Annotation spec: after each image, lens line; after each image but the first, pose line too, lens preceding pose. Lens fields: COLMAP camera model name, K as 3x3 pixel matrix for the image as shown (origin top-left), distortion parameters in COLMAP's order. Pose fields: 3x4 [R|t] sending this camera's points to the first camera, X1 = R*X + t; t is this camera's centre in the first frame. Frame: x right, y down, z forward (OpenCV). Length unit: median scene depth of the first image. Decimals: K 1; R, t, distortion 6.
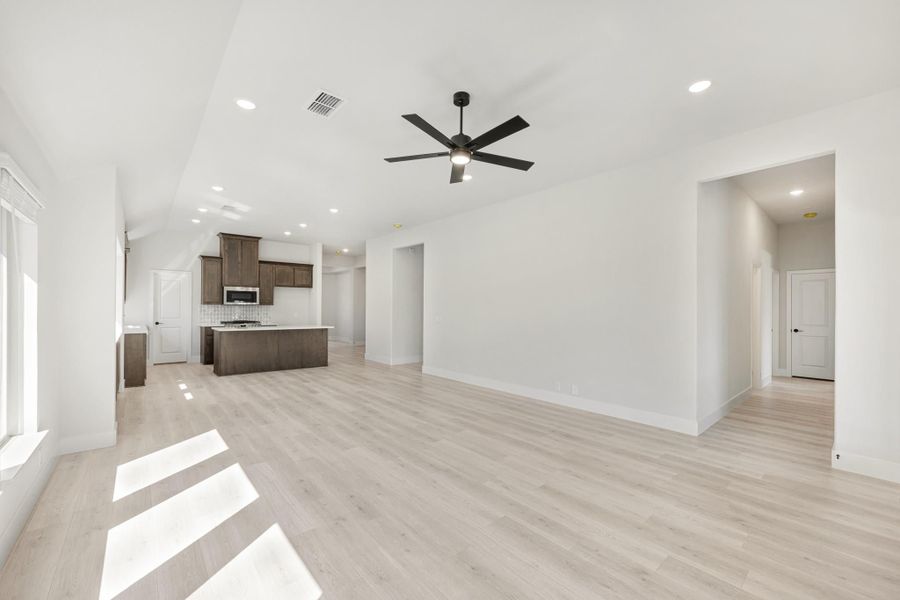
lens RADIAL K [[363.1, 0, 448.6], [0, 363.1, 304.7], [0, 0, 1]] dist [-0.000630, -0.000060]
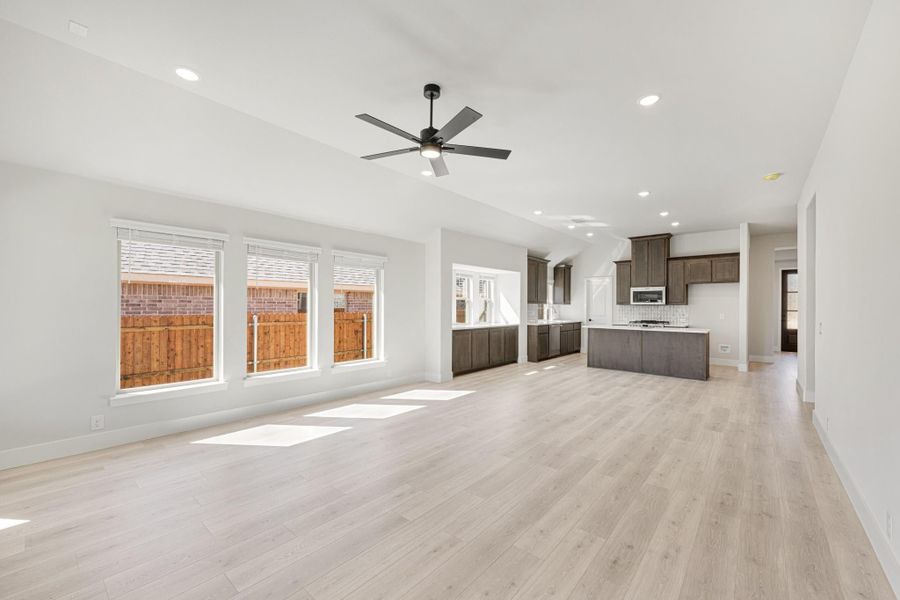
lens RADIAL K [[363.1, 0, 448.6], [0, 363.1, 304.7], [0, 0, 1]] dist [-0.000630, -0.000060]
pose [[0.149864, -0.009292, -0.988663, 0.364841], [0.004168, 0.999953, -0.008766, 0.007077], [0.988698, -0.002807, 0.149896, 0.326141]]
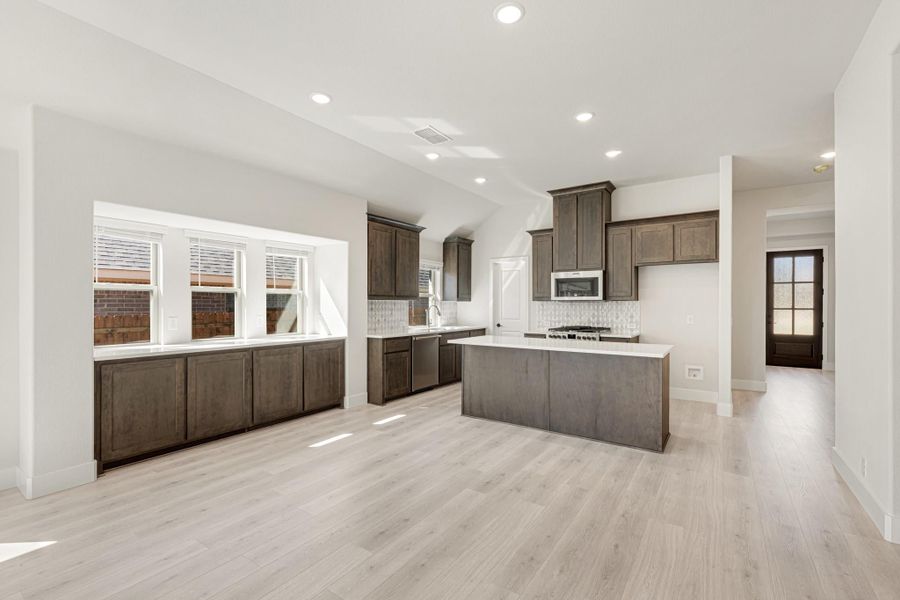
lens RADIAL K [[398.2, 0, 455.4], [0, 398.2, 304.9], [0, 0, 1]] dist [0.000628, -0.000061]
pose [[0.265385, -0.006753, -0.964119, 0.020905], [0.009262, 0.999947, -0.004455, 0.009210], [0.964098, -0.007748, 0.265433, 0.670940]]
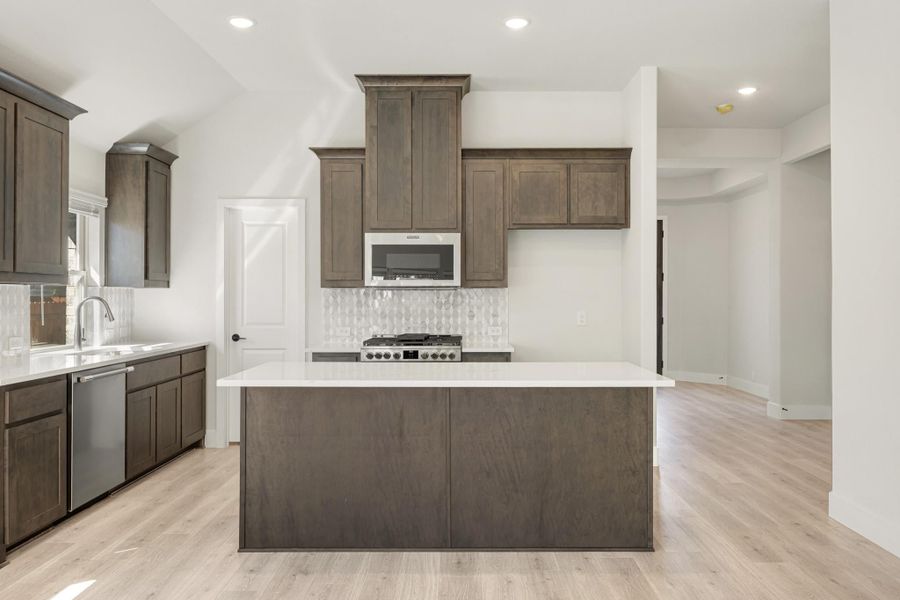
lens RADIAL K [[691.8, 0, 465.4], [0, 691.8, 290.3], [0, 0, 1]] dist [0.003691, 0.000566]
pose [[0.764056, -0.011591, -0.645046, -0.141508], [0.011358, 0.999925, -0.004516, 0.006855], [0.645050, -0.003876, 0.764130, 0.593126]]
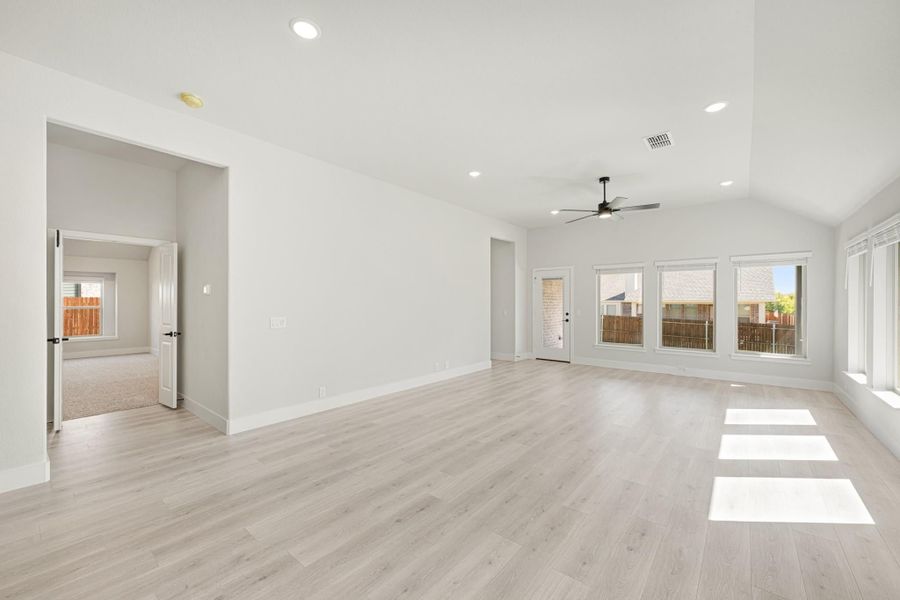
lens RADIAL K [[356.4, 0, 449.6], [0, 356.4, 303.0], [0, 0, 1]] dist [-0.000176, -0.000136]
pose [[-0.166968, -0.009176, 0.985920, -0.540371], [-0.012336, 0.999898, 0.007217, 0.002803], [-0.985885, -0.010957, -0.167064, 0.721509]]
